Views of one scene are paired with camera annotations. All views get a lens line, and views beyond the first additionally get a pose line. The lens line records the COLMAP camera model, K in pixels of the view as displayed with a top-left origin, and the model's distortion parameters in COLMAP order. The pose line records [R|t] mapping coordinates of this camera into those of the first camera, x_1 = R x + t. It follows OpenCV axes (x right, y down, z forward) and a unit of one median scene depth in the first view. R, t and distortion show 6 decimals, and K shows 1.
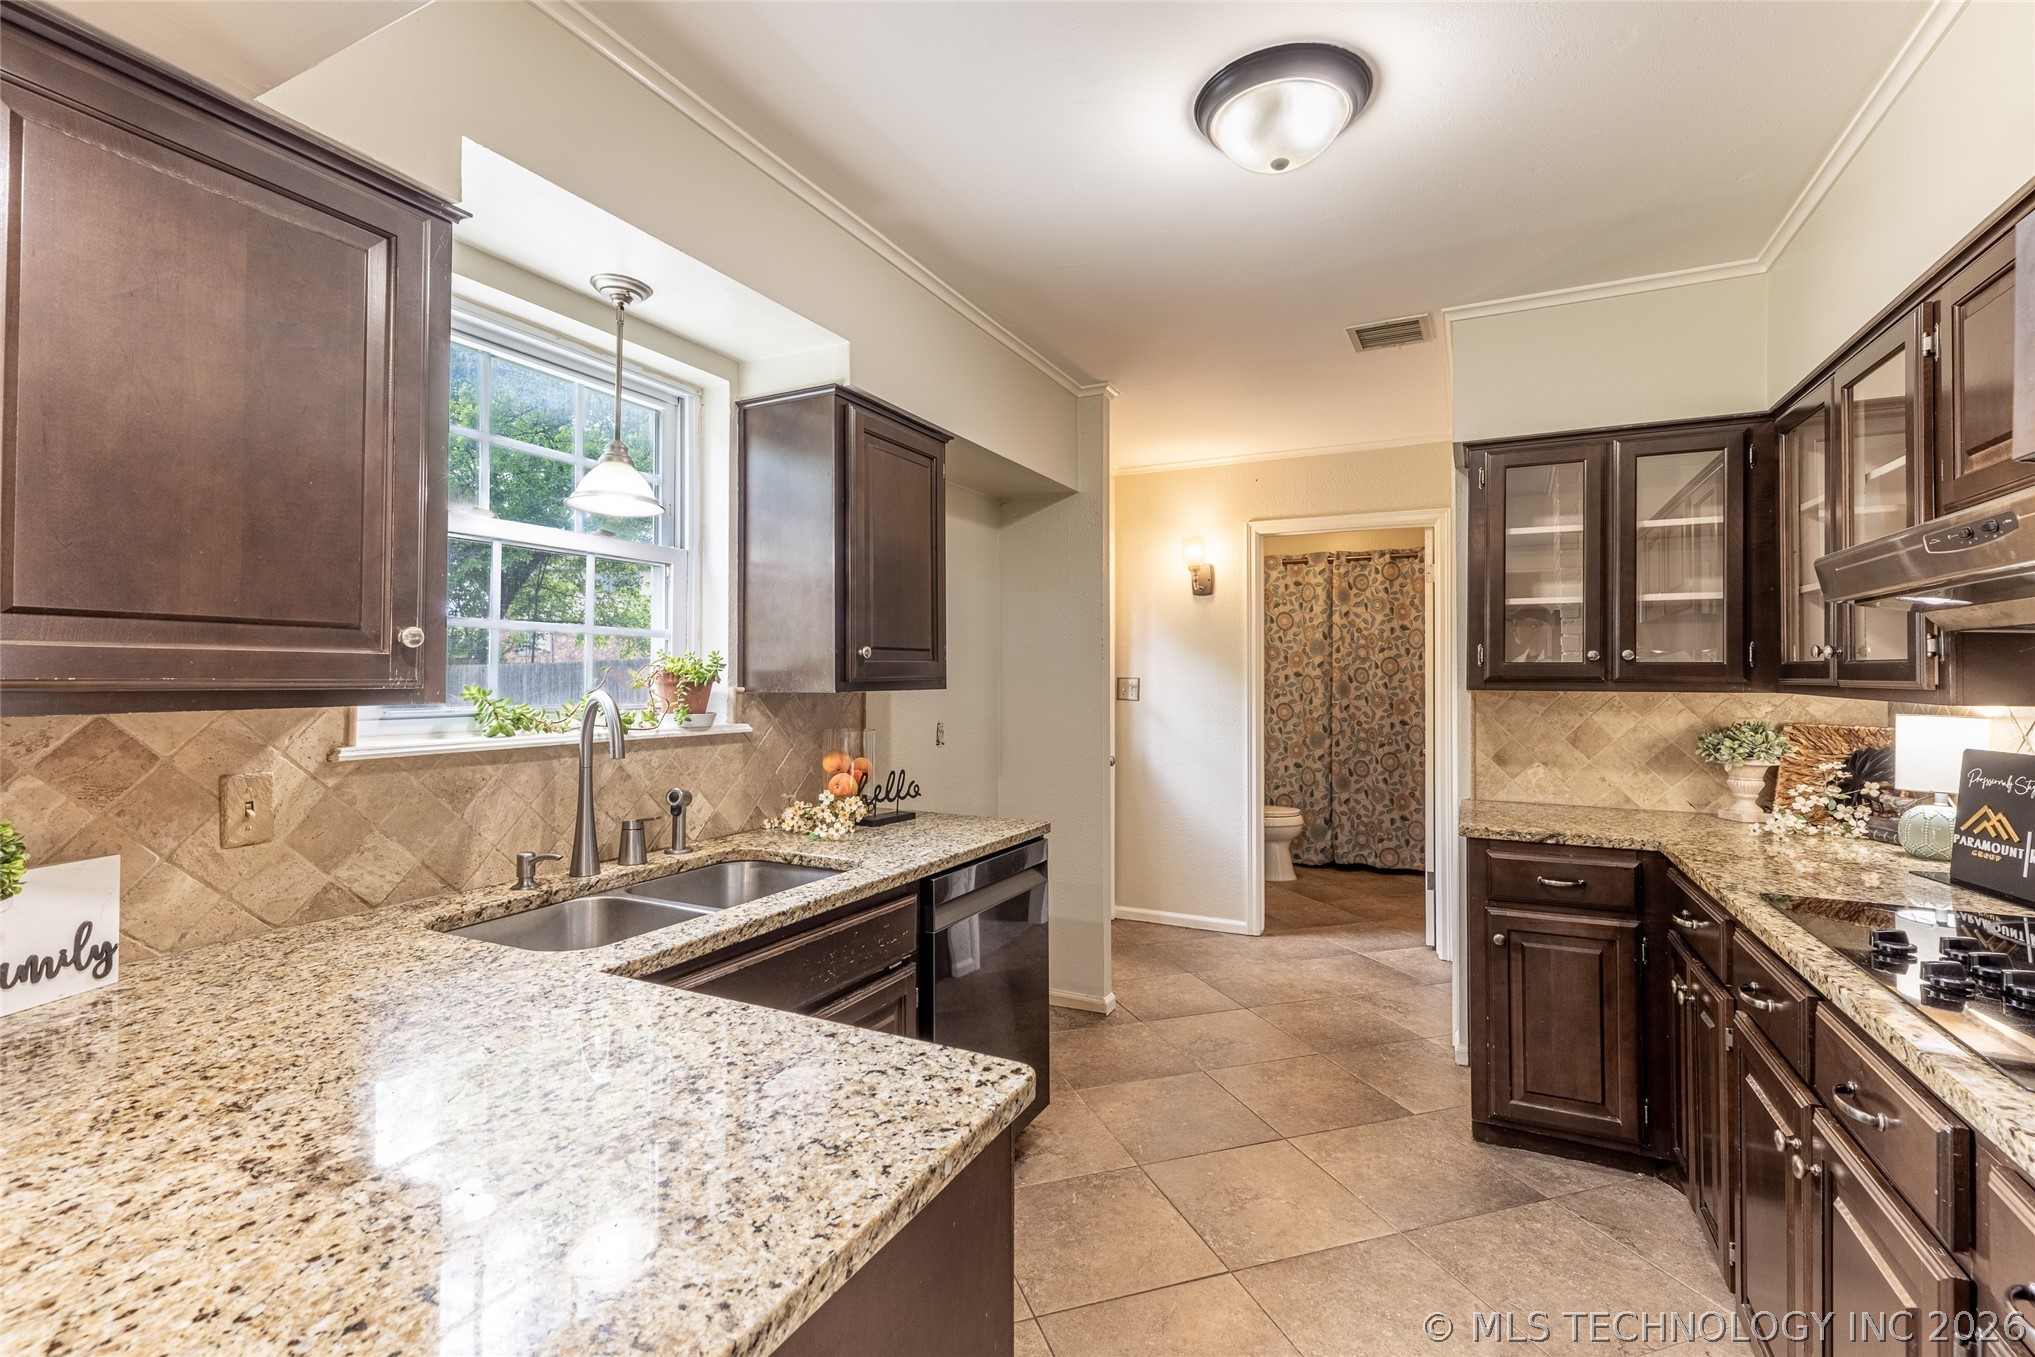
lens RADIAL K [[905.9, 0, 1018.2], [0, 905.9, 670.7], [0, 0, 1]] dist [0.005242, -0.000409]
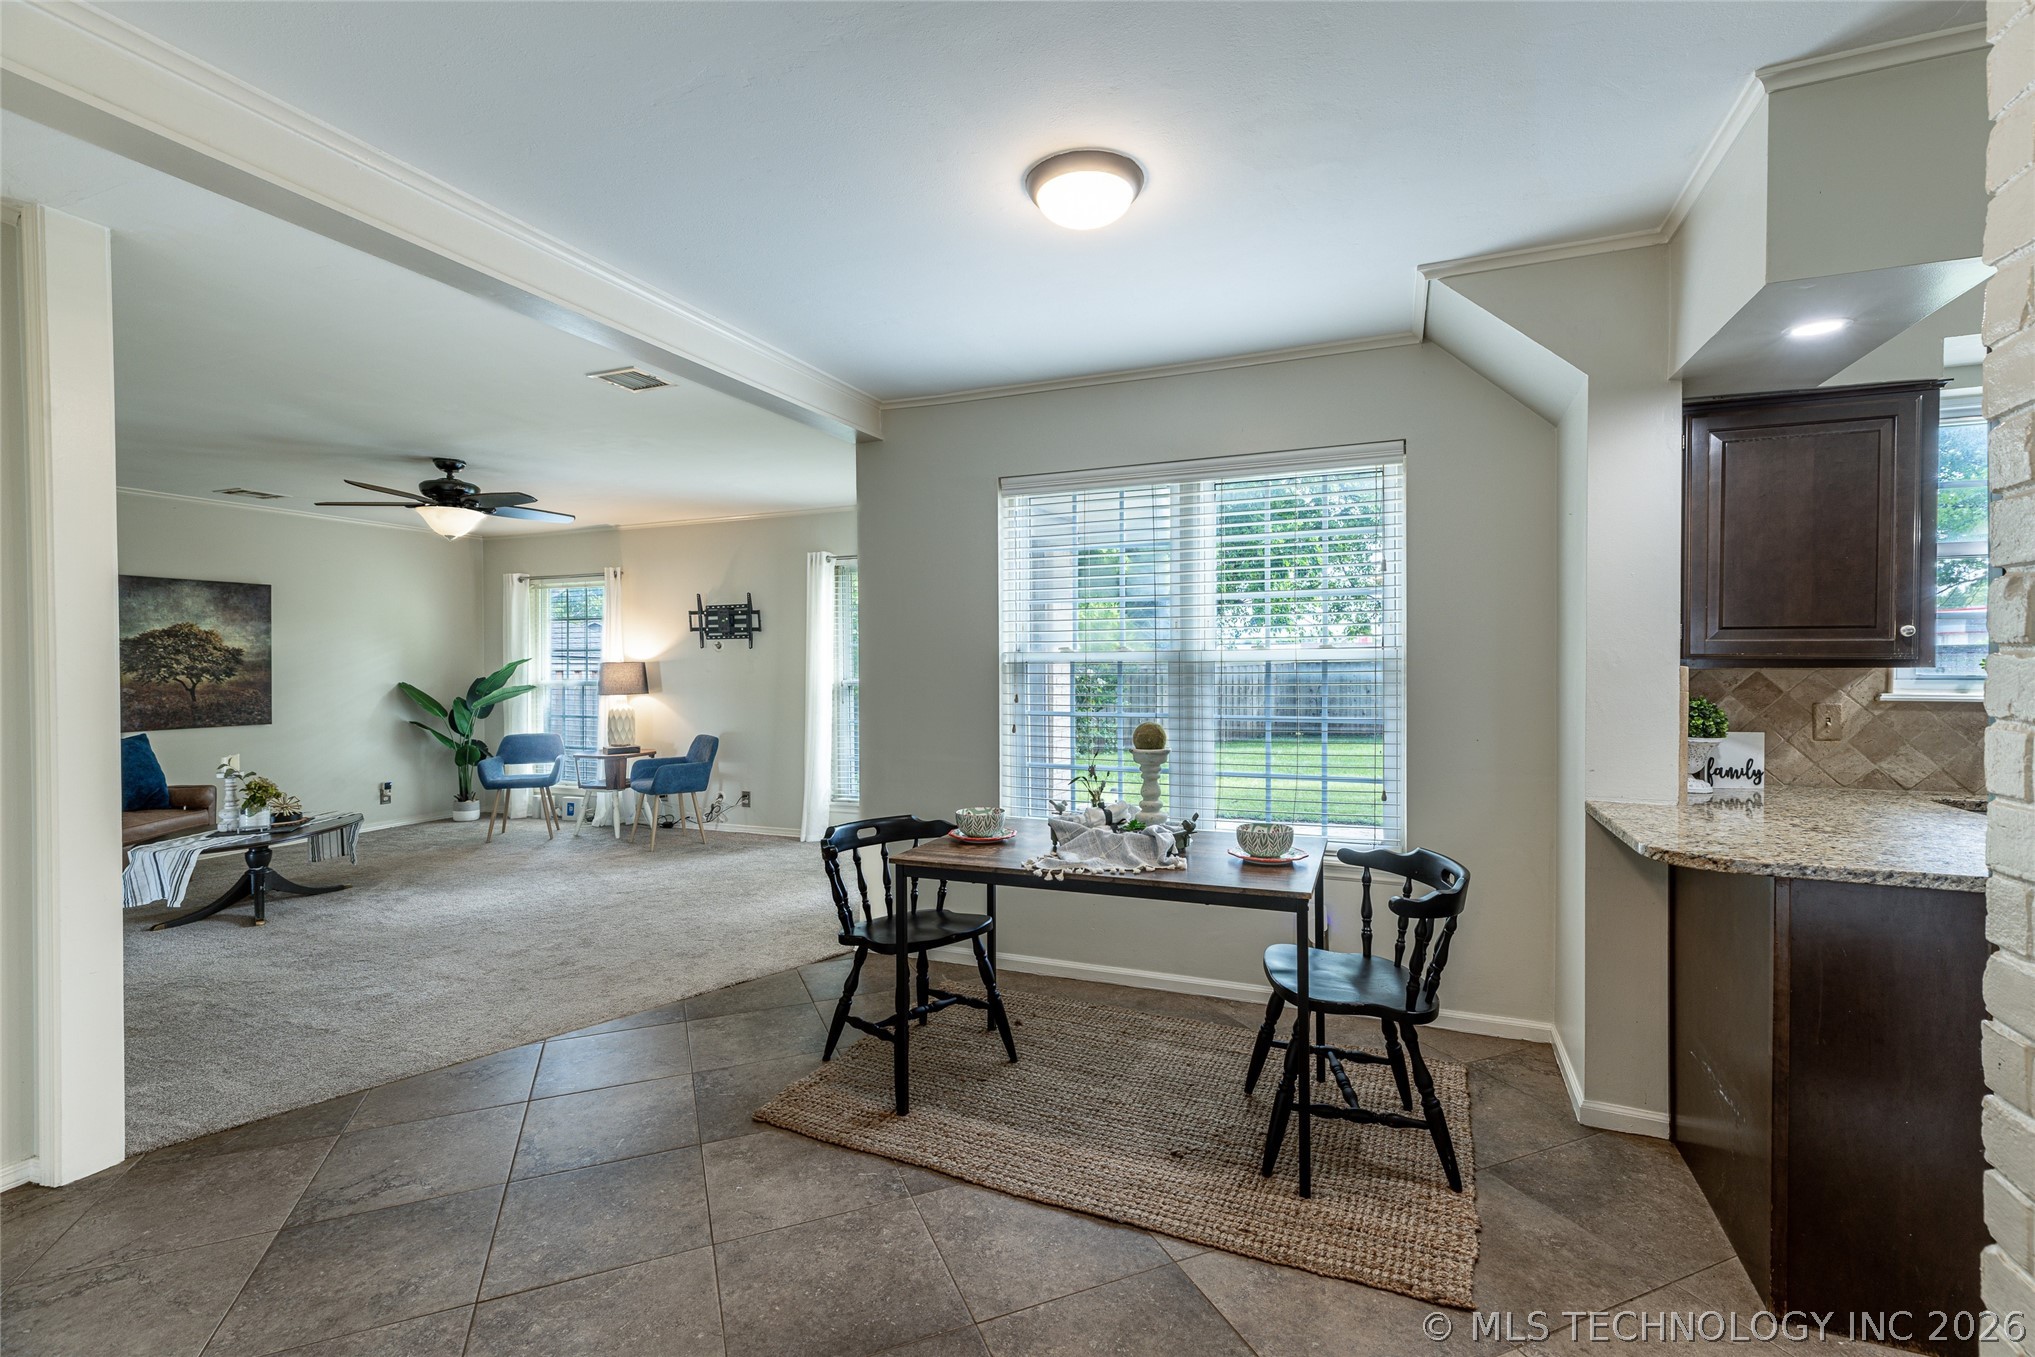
lens RADIAL K [[905.9, 0, 1021.5], [0, 905.9, 673.0], [0, 0, 1]] dist [0.005242, -0.000409]
pose [[0.067972, 0.011324, -0.997623, 0.529181], [0.010726, 0.999870, 0.012080, 0.003719], [0.997630, -0.011522, 0.067842, -0.461001]]
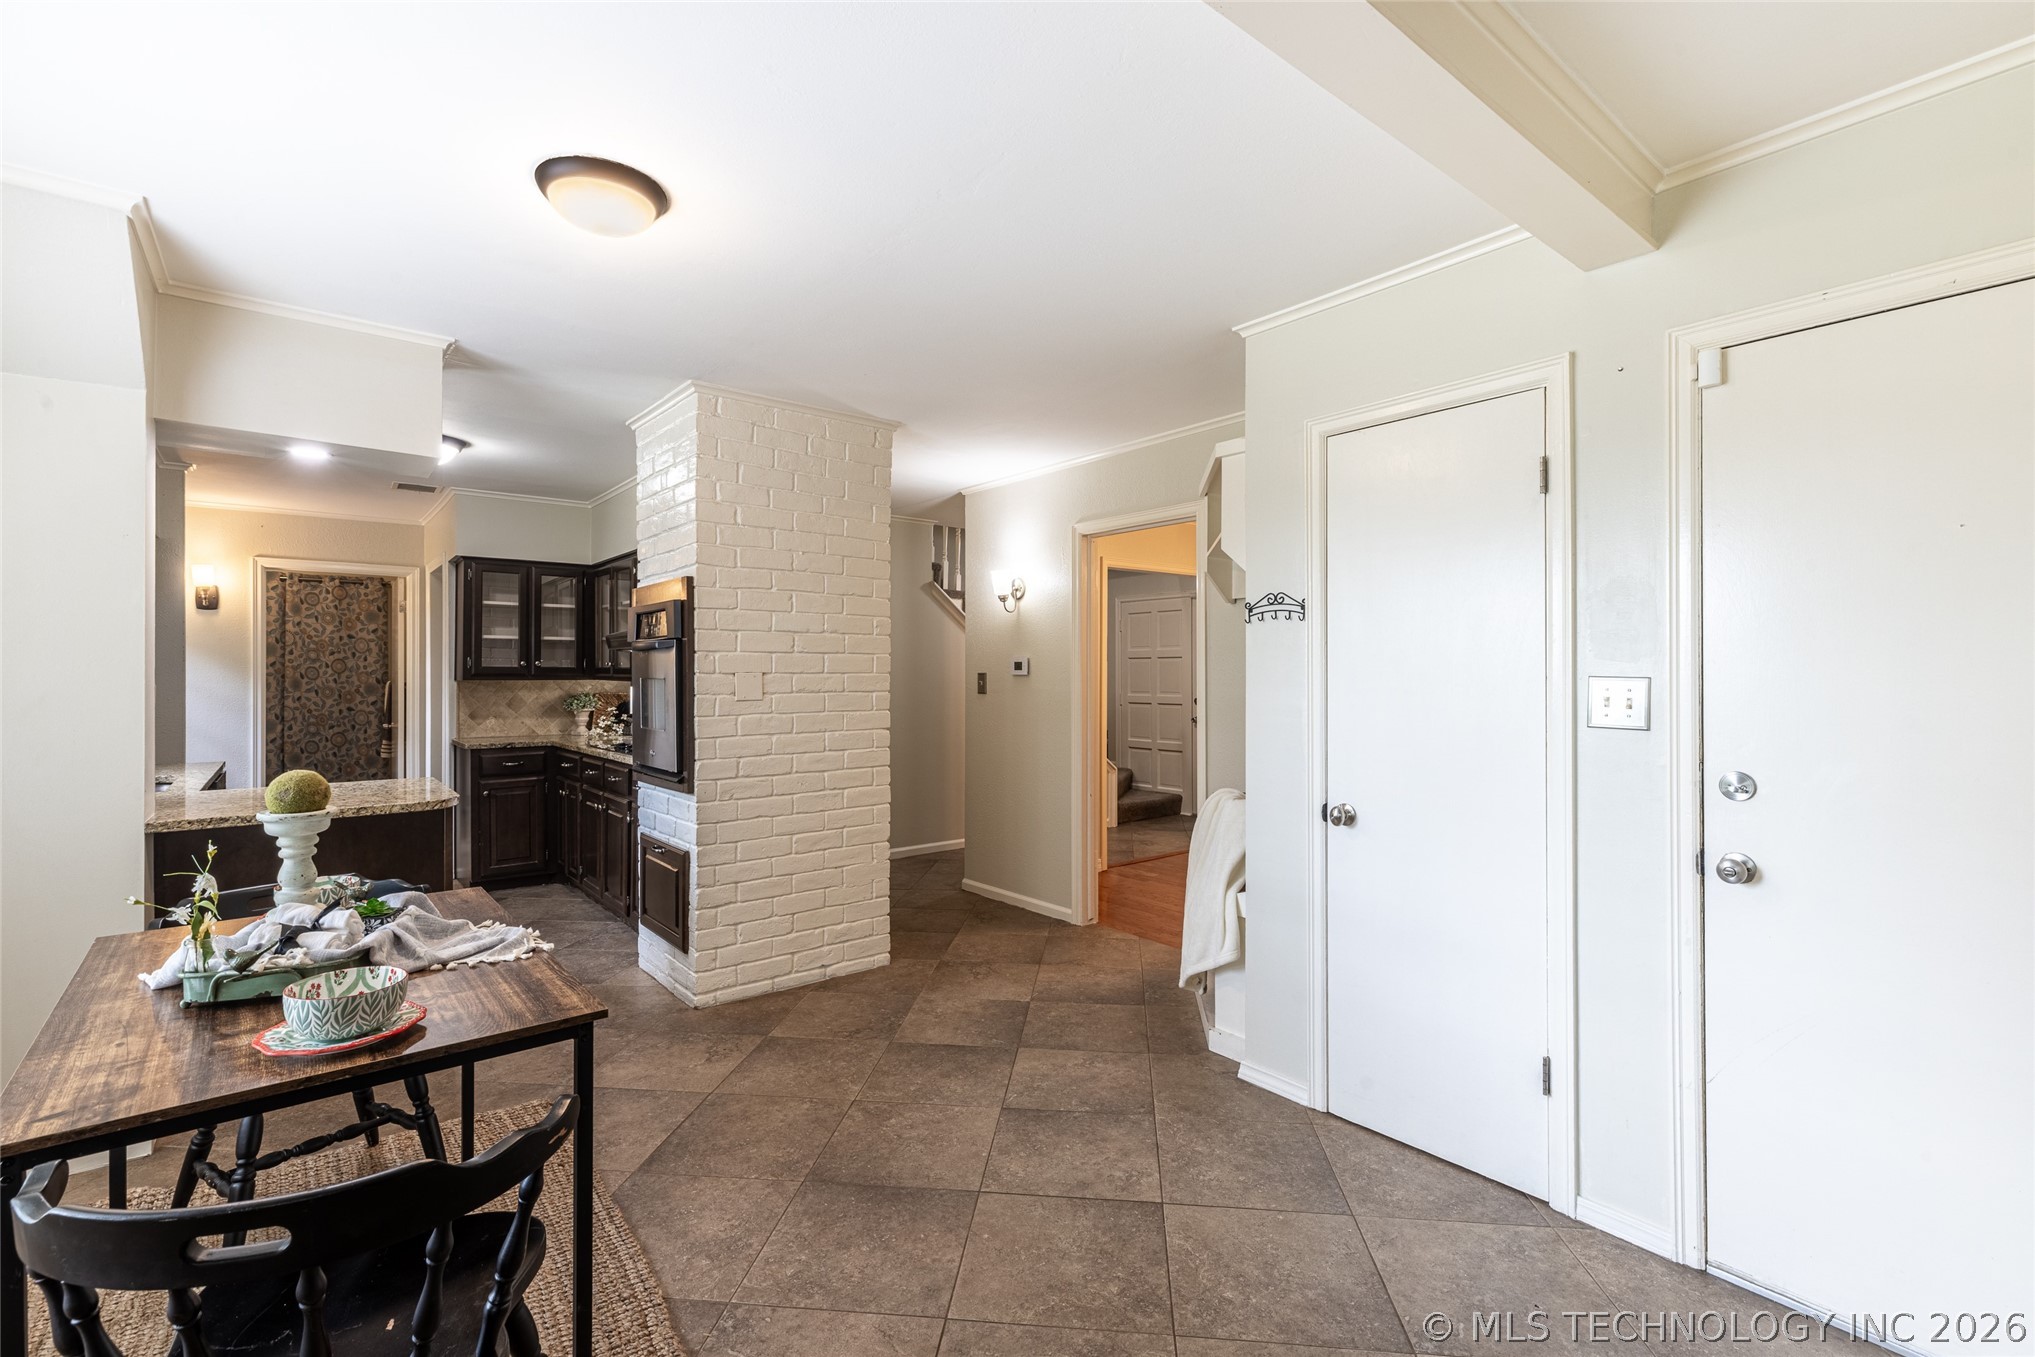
lens RADIAL K [[905.9, 0, 1026.3], [0, 905.9, 671.7], [0, 0, 1]] dist [0.005242, -0.000409]
pose [[0.410289, 0.001939, 0.911954, -0.877856], [-0.004669, 0.999989, -0.000025, -0.002838], [-0.911944, -0.004247, 0.410293, -1.021361]]
